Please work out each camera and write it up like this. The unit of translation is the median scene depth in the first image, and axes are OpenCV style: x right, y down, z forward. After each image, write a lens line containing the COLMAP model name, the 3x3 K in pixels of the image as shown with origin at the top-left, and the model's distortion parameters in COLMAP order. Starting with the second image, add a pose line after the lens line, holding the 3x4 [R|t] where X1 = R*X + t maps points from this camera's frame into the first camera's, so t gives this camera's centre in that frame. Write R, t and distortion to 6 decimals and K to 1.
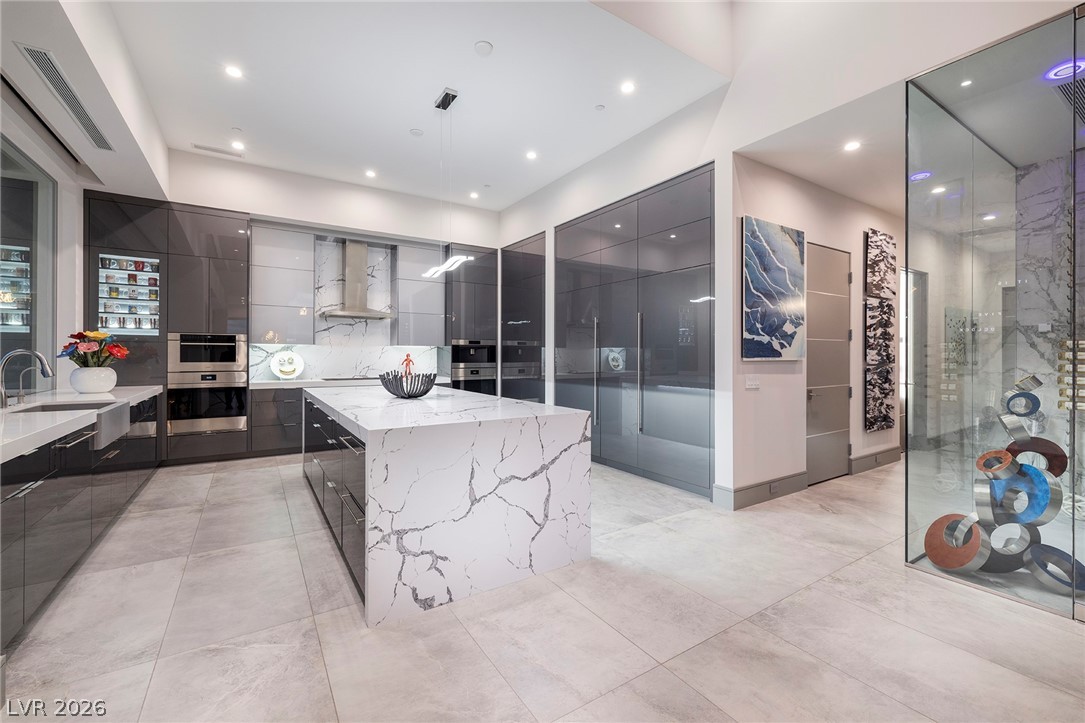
lens RADIAL K [[456.2, 0, 546.0], [0, 456.2, 355.9], [0, 0, 1]] dist [0.000633, 0.000328]
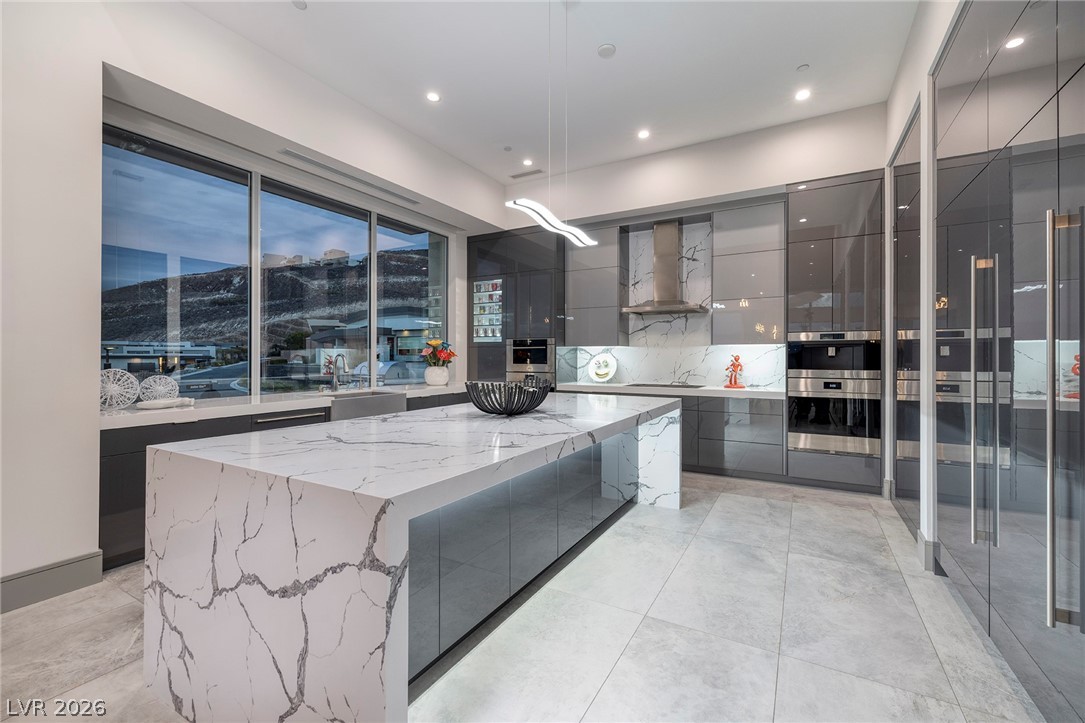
lens RADIAL K [[456.2, 0, 546.0], [0, 456.2, 355.9], [0, 0, 1]] dist [0.000633, 0.000328]
pose [[0.455931, -0.004439, -0.890004, 0.293394], [-0.001275, 0.999983, -0.005641, 0.000613], [0.890014, 0.003707, 0.455918, 0.541522]]
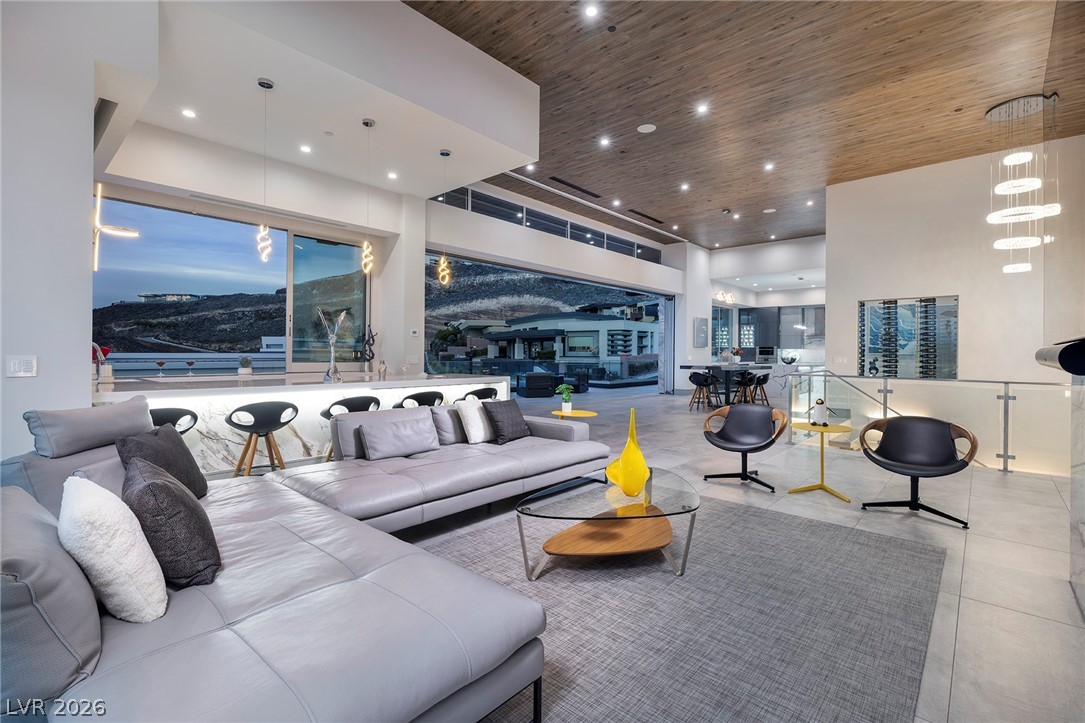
lens RADIAL K [[493.3, 0, 542.5], [0, 493.3, 361.5], [0, 0, 1]] dist [0.001048, 0.000047]
pose [[0.253894, 0.015716, -0.967104, 2.344100], [-0.008850, 0.999864, 0.013925, 0.025476], [0.967192, 0.005024, 0.253998, -1.490434]]
